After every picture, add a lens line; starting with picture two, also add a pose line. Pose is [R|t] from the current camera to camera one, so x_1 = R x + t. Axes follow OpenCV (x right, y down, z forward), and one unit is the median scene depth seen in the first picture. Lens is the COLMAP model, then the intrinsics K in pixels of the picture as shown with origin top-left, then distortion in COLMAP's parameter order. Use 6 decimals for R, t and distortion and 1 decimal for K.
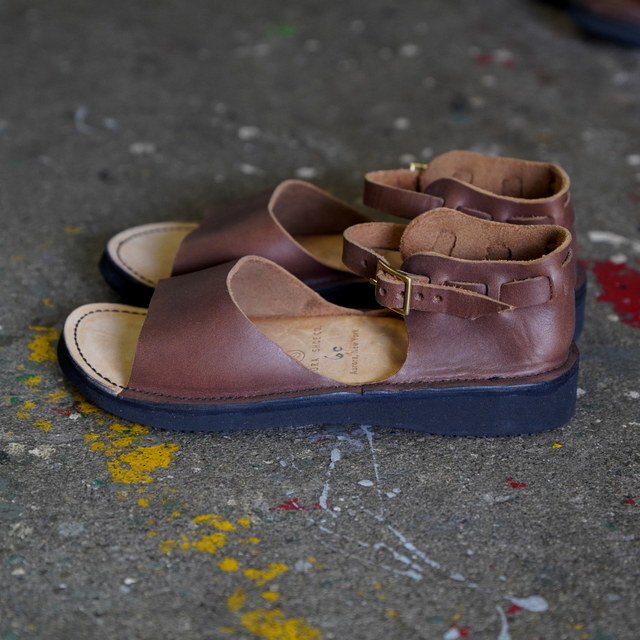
lens RADIAL K [[2146.3, 0, 317.5], [0, 2146.3, 322.7], [0, 0, 1]] dist [0.512803, 0.000000]
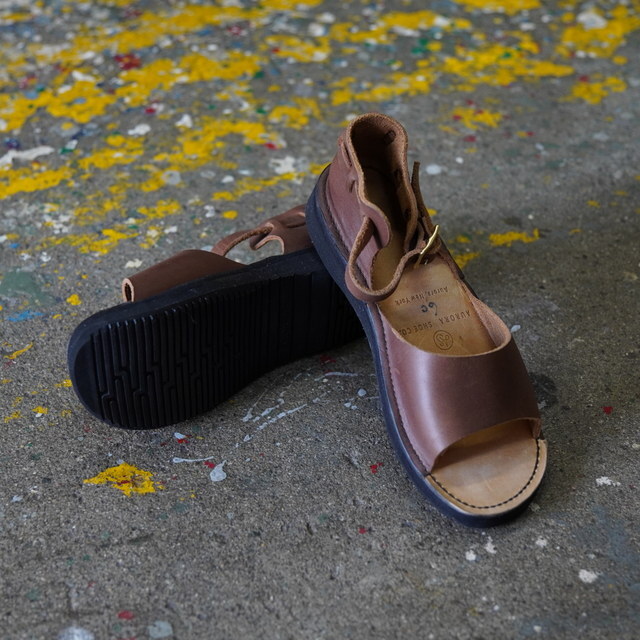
lens RADIAL K [[1301.7, 0, 316.0], [0, 1301.7, 324.8], [0, 0, 1]] dist [0.122328, 0.000000]
pose [[0.071975, 0.623295, -0.778667, 0.665549], [-0.442748, 0.719526, 0.535030, -0.407064], [0.893753, 0.306245, 0.327750, 0.674975]]
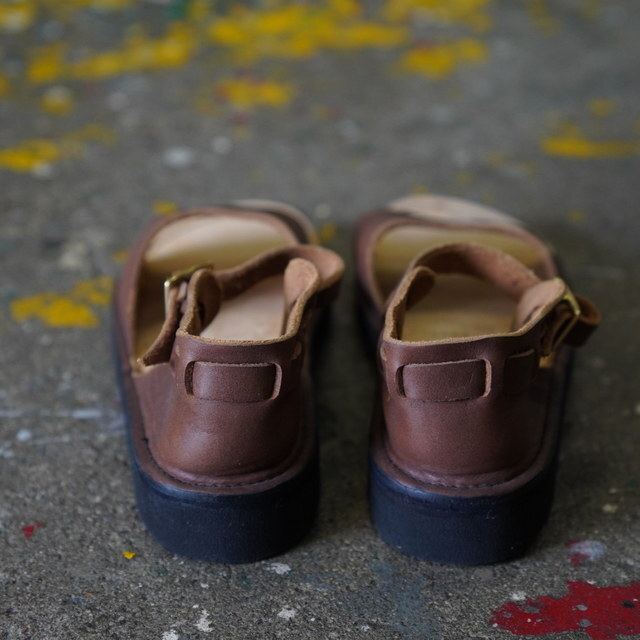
lens RADIAL K [[2146.3, 0, 322.4], [0, 2146.3, 318.4], [0, 0, 1]] dist [0.512803, 0.000000]
pose [[0.139446, 0.463467, -0.875073, 0.798855], [-0.443243, 0.819448, 0.363374, -0.343741], [0.885489, 0.337199, 0.319698, 0.806227]]
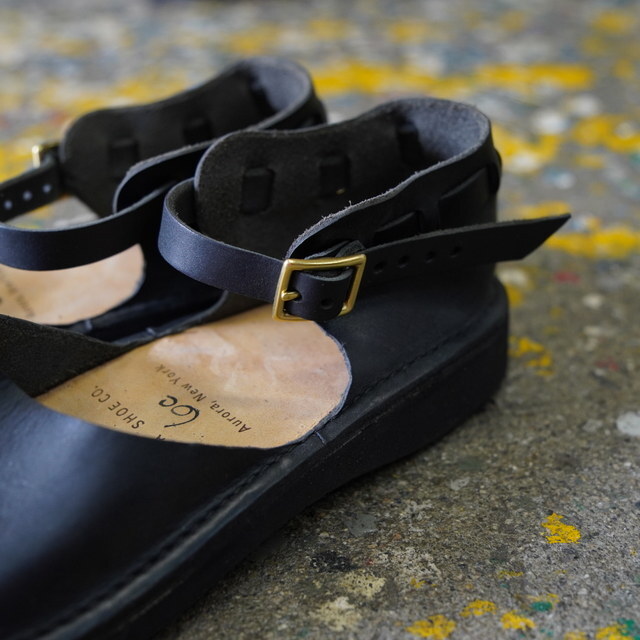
lens RADIAL K [[1301.7, 0, 323.8], [0, 1301.7, 320.4], [0, 0, 1]] dist [0.122328, 0.000000]
pose [[-0.349456, 0.452478, -0.820454, 0.118050], [-0.394176, 0.723403, 0.566846, -0.187286], [0.850004, 0.521491, -0.074442, 1.002210]]
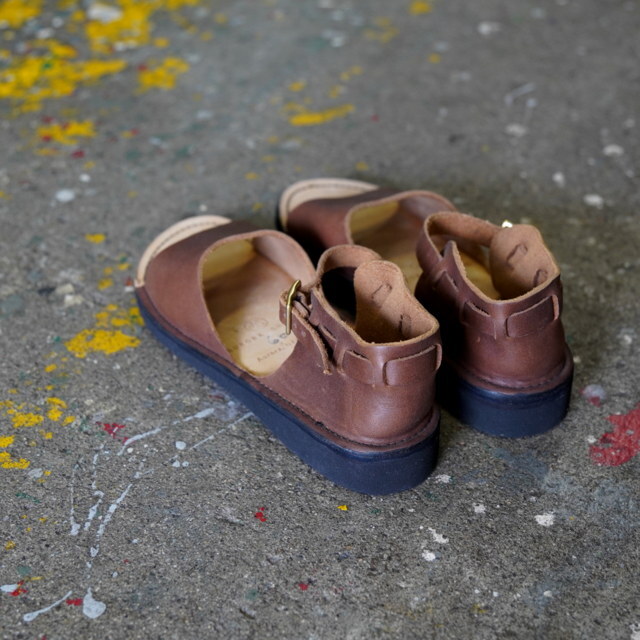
lens RADIAL K [[1301.7, 0, 313.8], [0, 1301.7, 316.5], [0, 0, 1]] dist [0.122328, 0.000000]
pose [[0.636514, 0.447757, -0.627983, 0.480526], [-0.344768, 0.893531, 0.287643, -0.215581], [0.689916, 0.033419, 0.723117, 0.536350]]
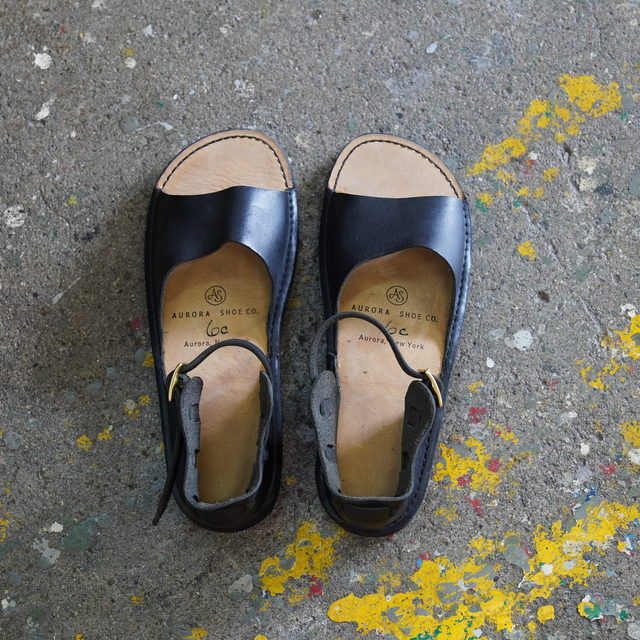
lens RADIAL K [[1704.6, 0, 298.7], [0, 1704.6, 339.7], [0, 0, 1]] dist [0.266418, 0.000000]
pose [[-0.139153, -0.980240, 0.140593, -0.374454], [0.457424, 0.062294, 0.887064, -1.022611], [-0.878294, 0.187748, 0.439716, 0.711010]]
